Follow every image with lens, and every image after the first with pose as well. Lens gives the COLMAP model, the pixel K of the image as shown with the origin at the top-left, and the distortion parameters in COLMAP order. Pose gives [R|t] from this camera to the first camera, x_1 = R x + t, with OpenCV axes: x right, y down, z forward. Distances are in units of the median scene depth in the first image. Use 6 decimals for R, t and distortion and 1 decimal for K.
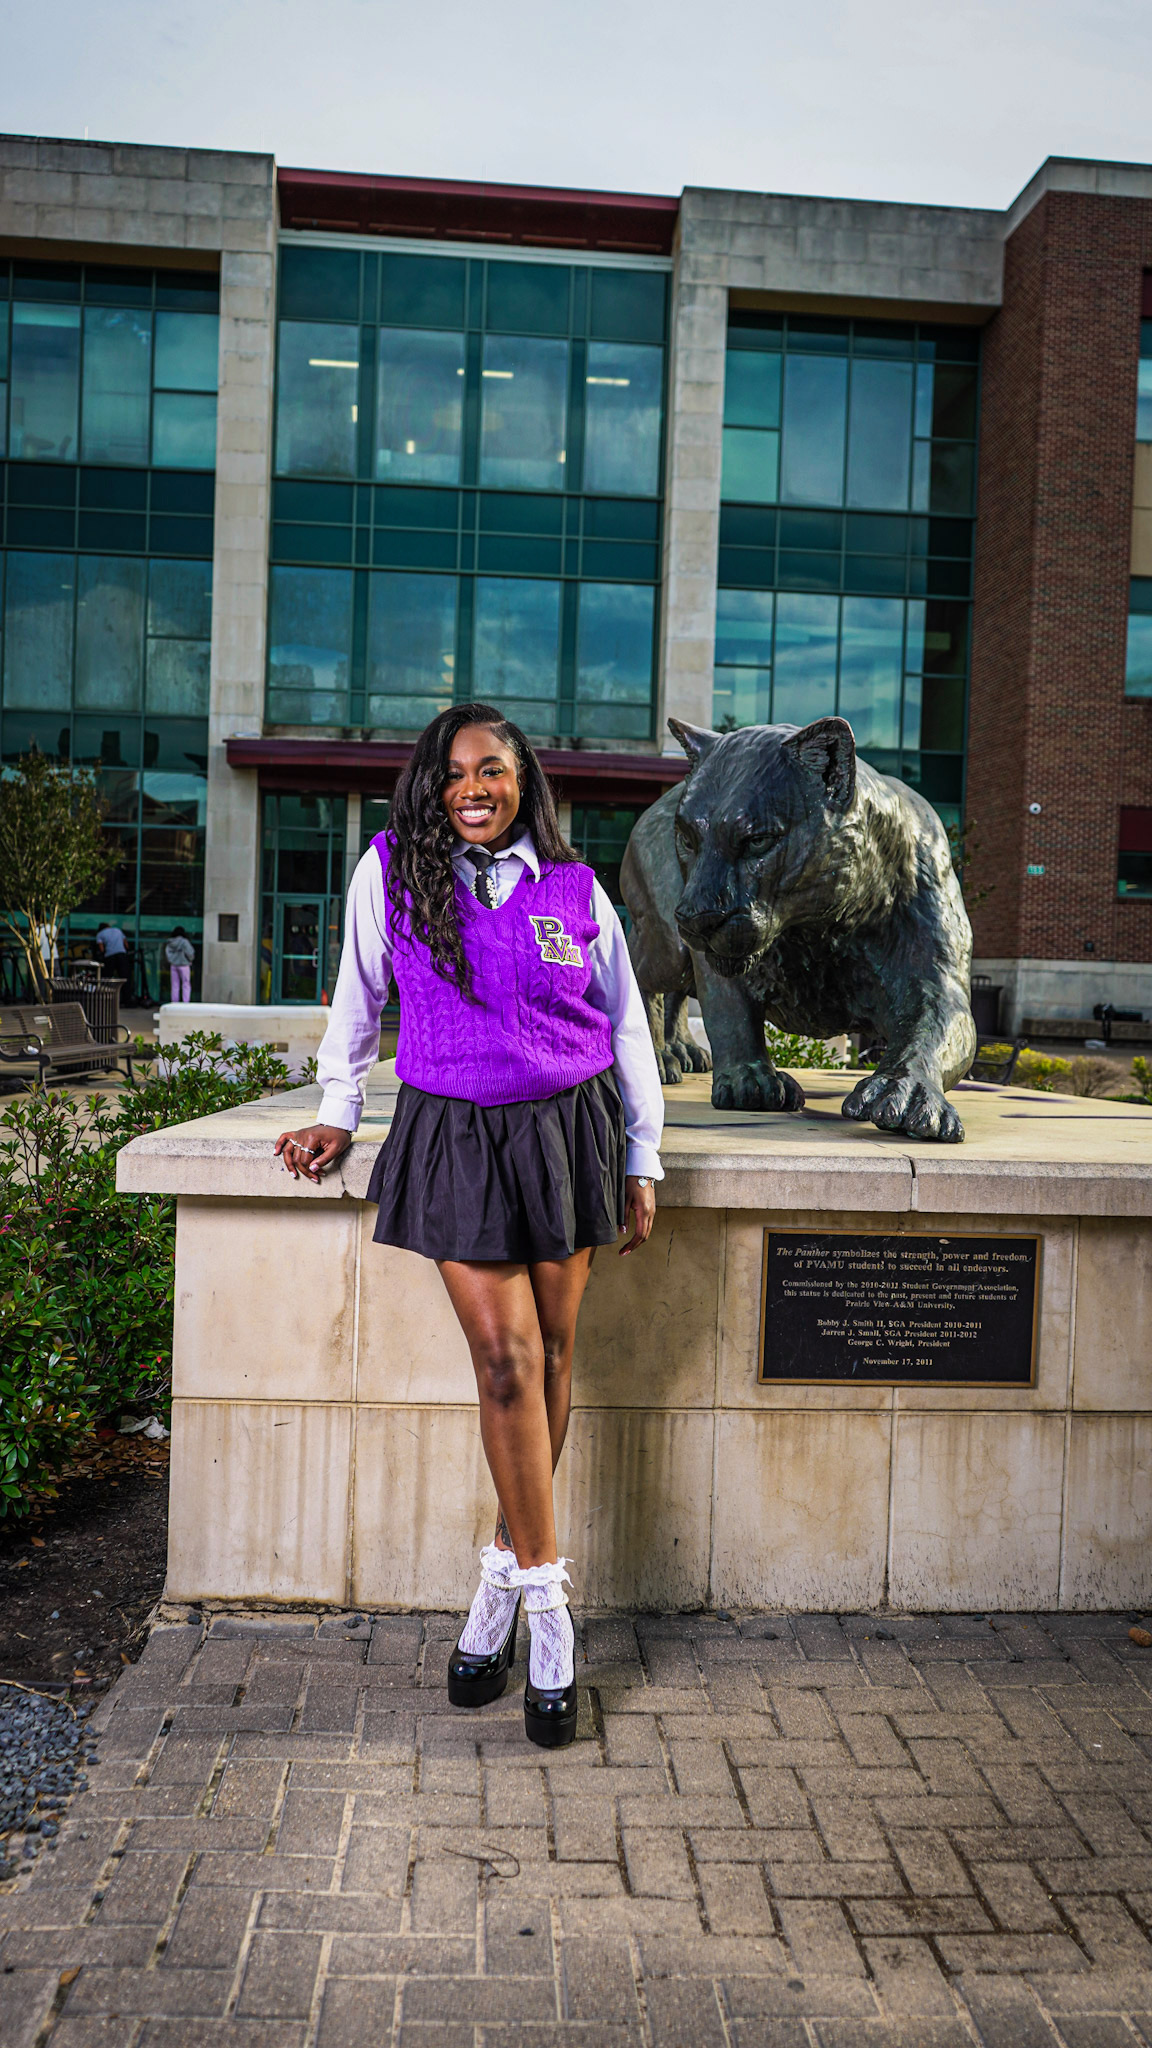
lens RADIAL K [[1790.4, 0, 589.4], [0, 1790.4, 1020.8], [0, 0, 1]] dist [-0.000574, 0.010423]
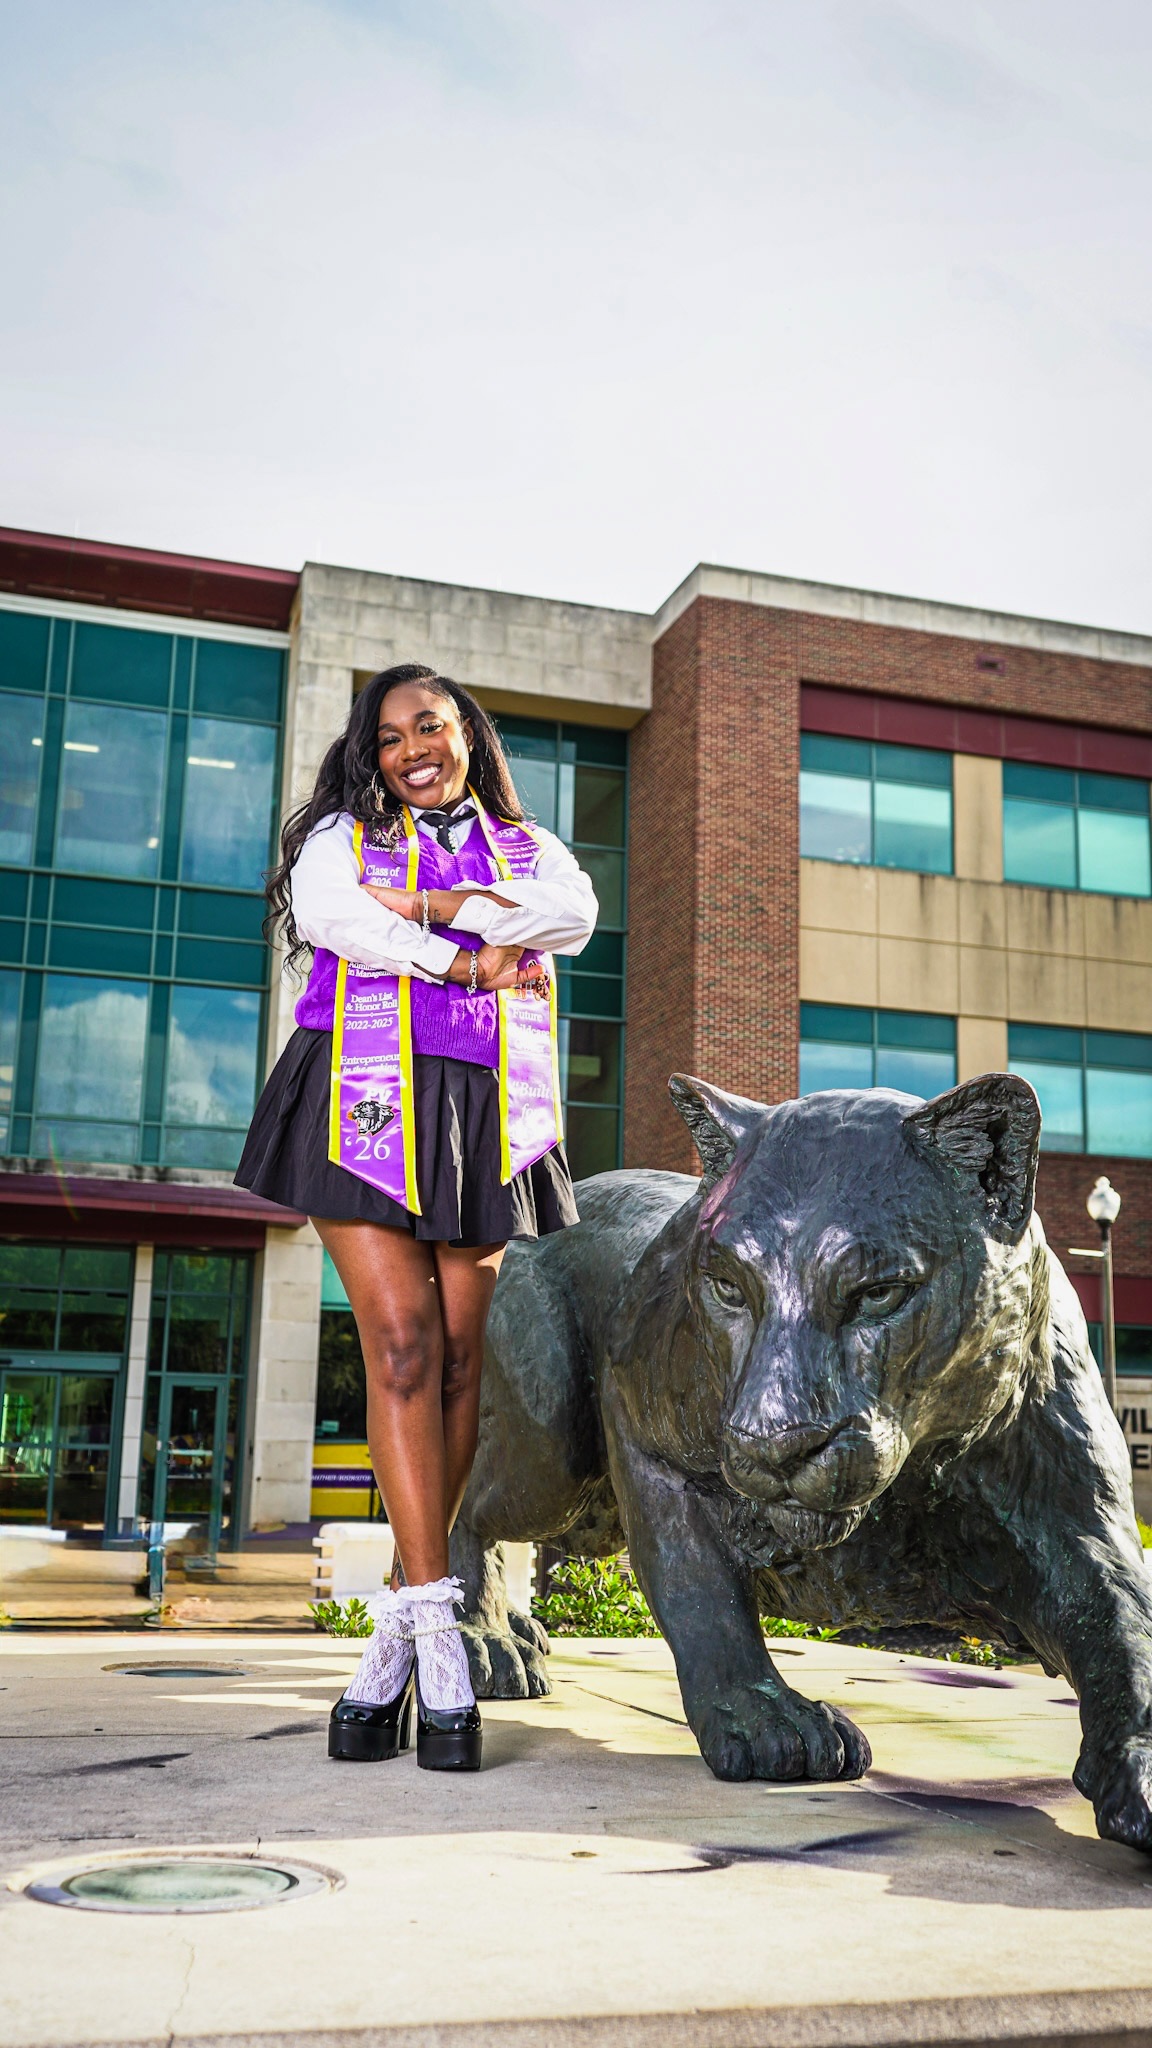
lens RADIAL K [[2043.6, 0, 581.9], [0, 2043.6, 1021.6], [0, 0, 1]] dist [0.008966, 0.017377]
pose [[0.977882, 0.033217, 0.206502, -0.016025], [0.015325, 0.973275, -0.229130, -0.005056], [-0.208594, 0.227227, 0.951239, 0.052140]]
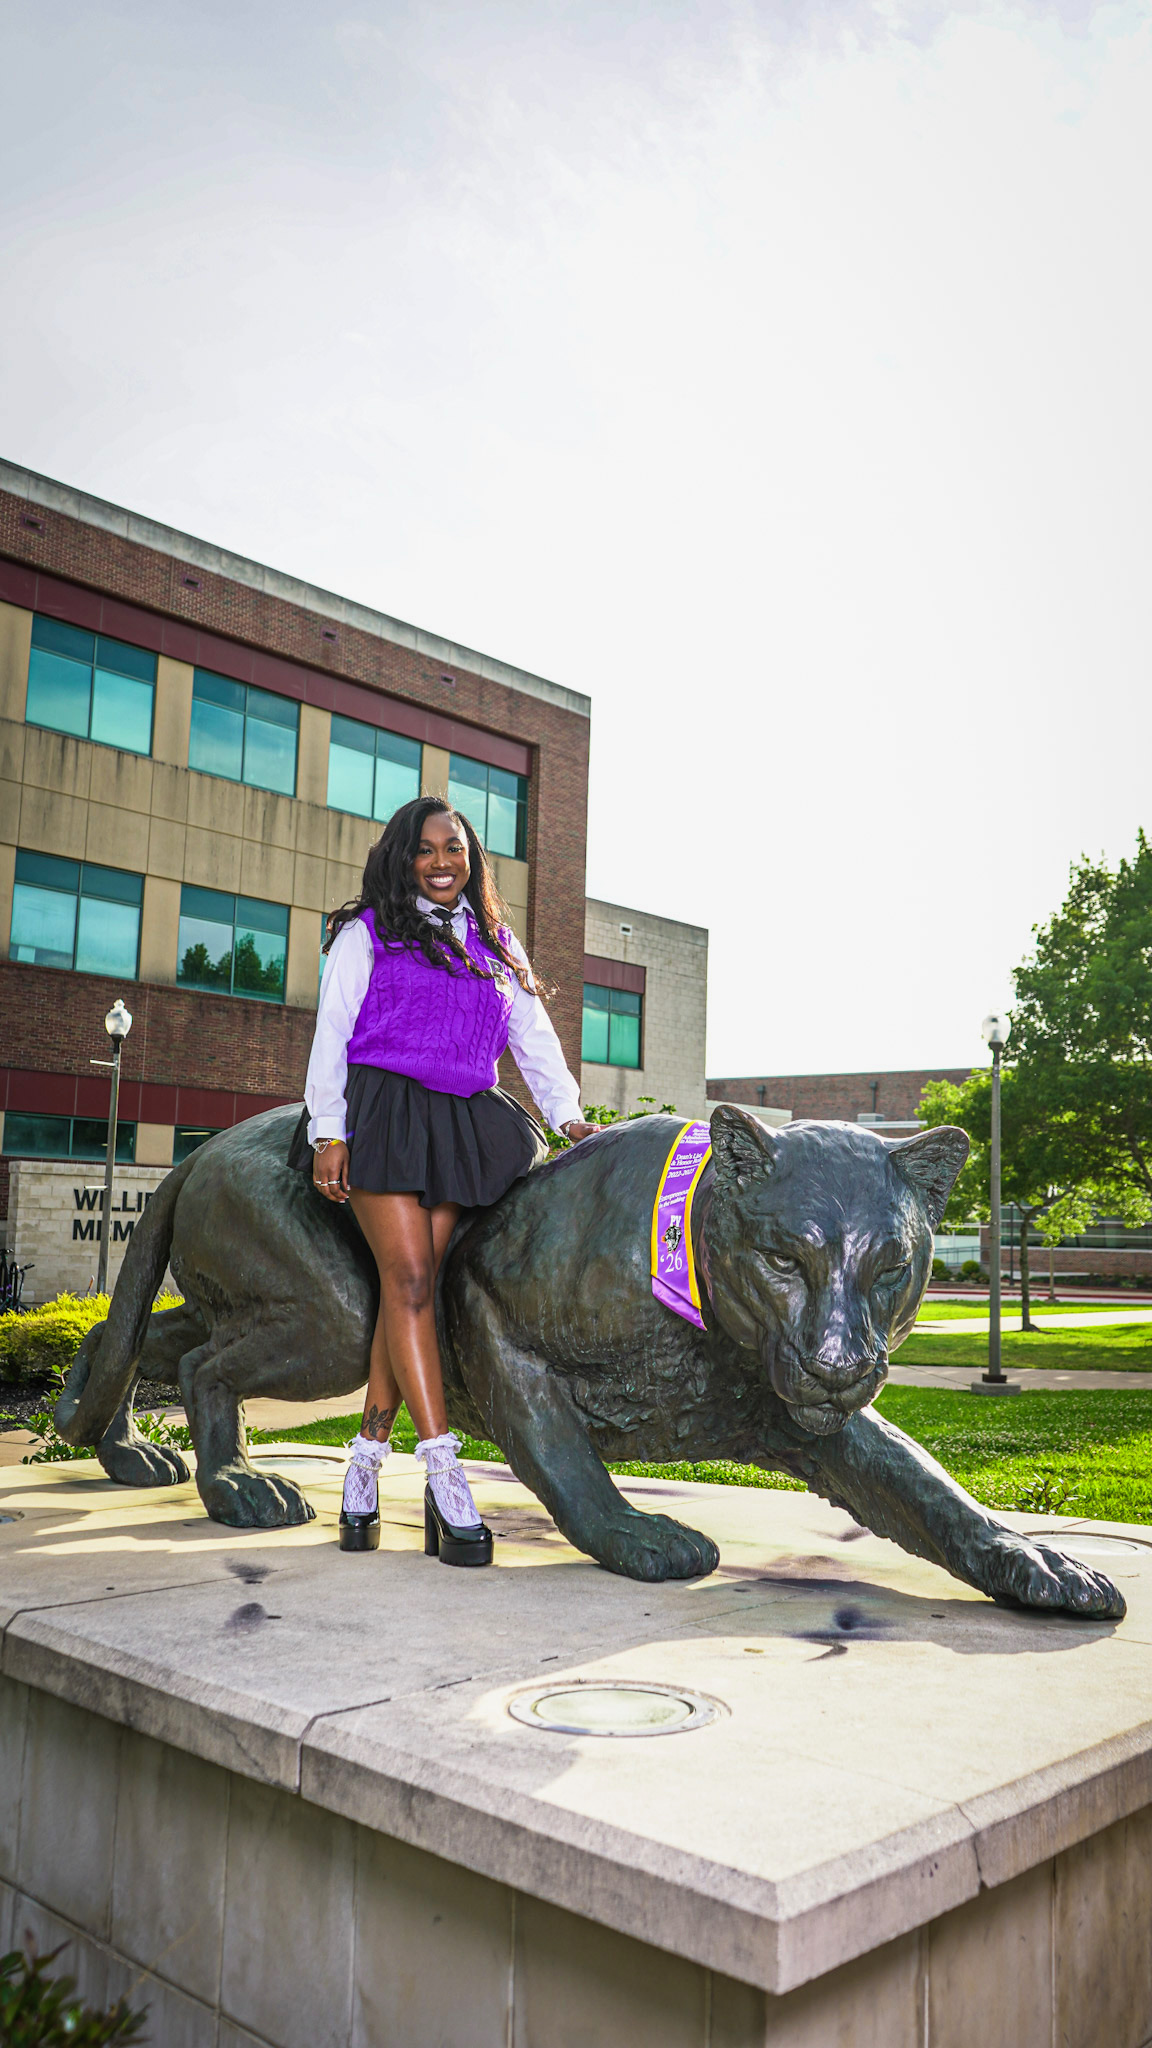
lens RADIAL K [[1785.8, 0, 575.1], [0, 1785.8, 1022.0], [0, 0, 1]] dist [0.003291, 0.001954]
pose [[0.707520, 0.070797, 0.703138, -0.077279], [0.018113, 0.992826, -0.118190, -0.015301], [-0.706461, 0.096358, 0.701162, 0.065174]]
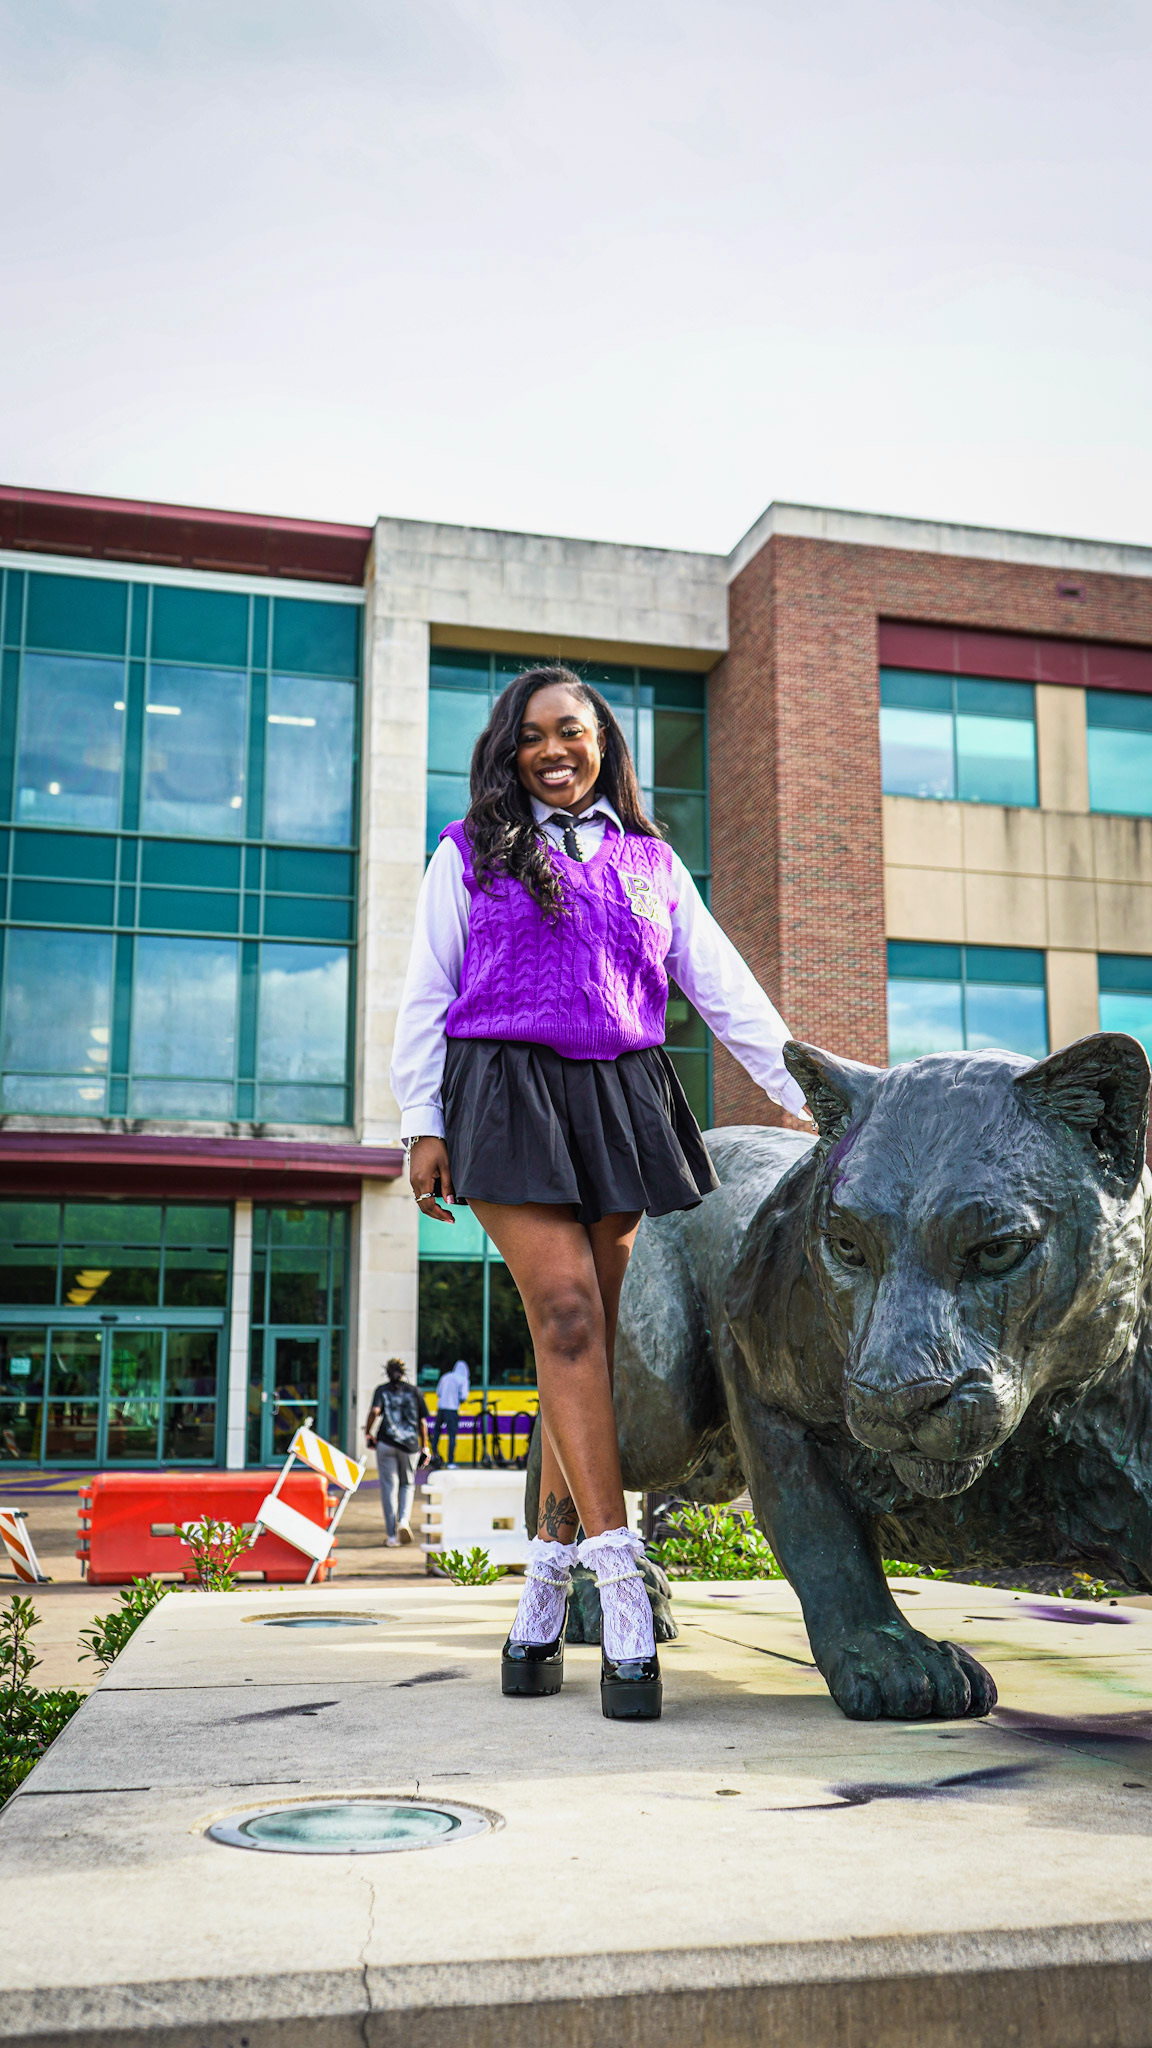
lens RADIAL K [[2043.6, 0, 581.9], [0, 2043.6, 1021.6], [0, 0, 1]] dist [0.008966, 0.017377]
pose [[0.986056, -0.002092, 0.166401, -0.017948], [0.036402, 0.978417, -0.203409, -0.005703], [-0.162384, 0.206630, 0.964850, 0.049507]]
